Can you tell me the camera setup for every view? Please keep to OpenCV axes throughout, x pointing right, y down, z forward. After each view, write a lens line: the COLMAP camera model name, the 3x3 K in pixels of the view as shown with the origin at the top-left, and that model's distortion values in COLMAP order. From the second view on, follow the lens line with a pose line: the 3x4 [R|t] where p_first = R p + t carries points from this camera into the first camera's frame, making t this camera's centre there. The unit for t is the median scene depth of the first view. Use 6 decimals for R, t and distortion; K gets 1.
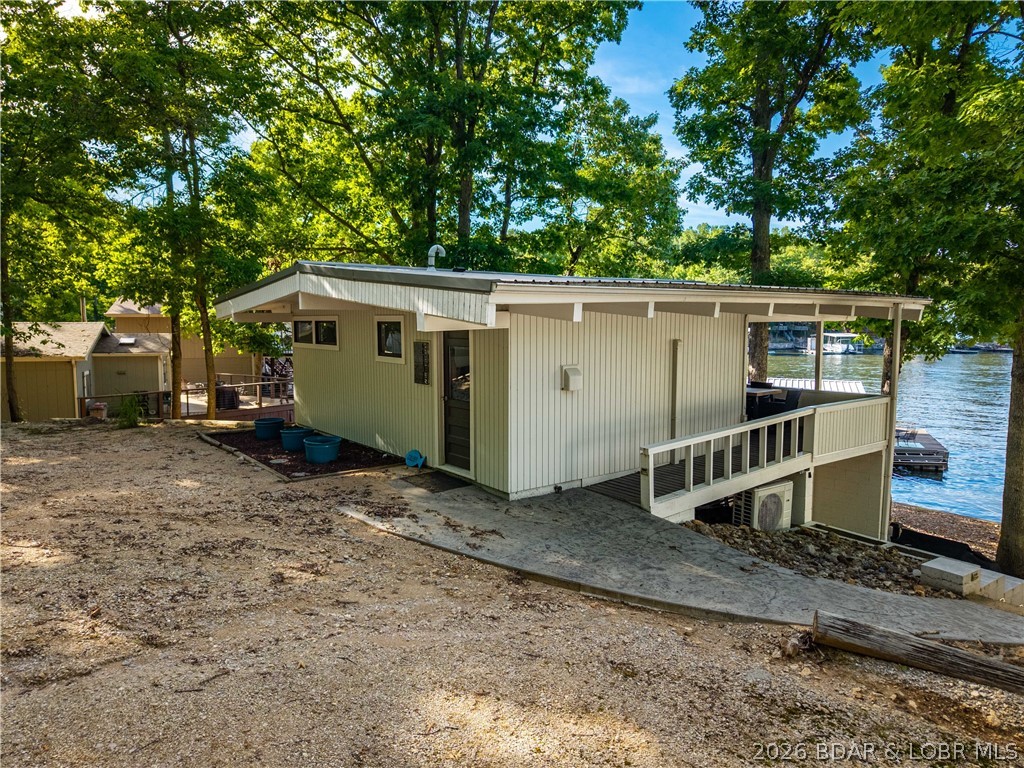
lens RADIAL K [[687.7, 0, 512.0], [0, 687.7, 384.0], [0, 0, 1]] dist [0.042362, -0.049417]
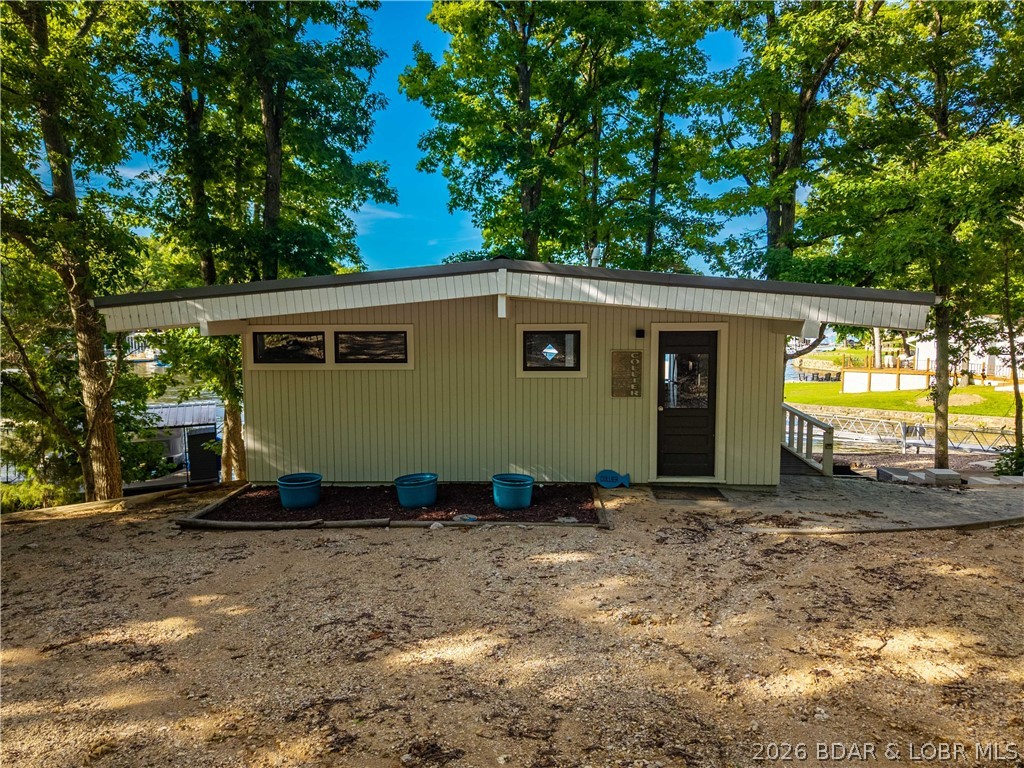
lens RADIAL K [[687.7, 0, 512.0], [0, 687.7, 384.0], [0, 0, 1]] dist [0.042362, -0.049417]
pose [[0.630002, -0.062796, 0.774051, -1.174206], [0.081590, 0.996561, 0.014441, -0.052948], [-0.772296, 0.054057, 0.632959, 0.671666]]
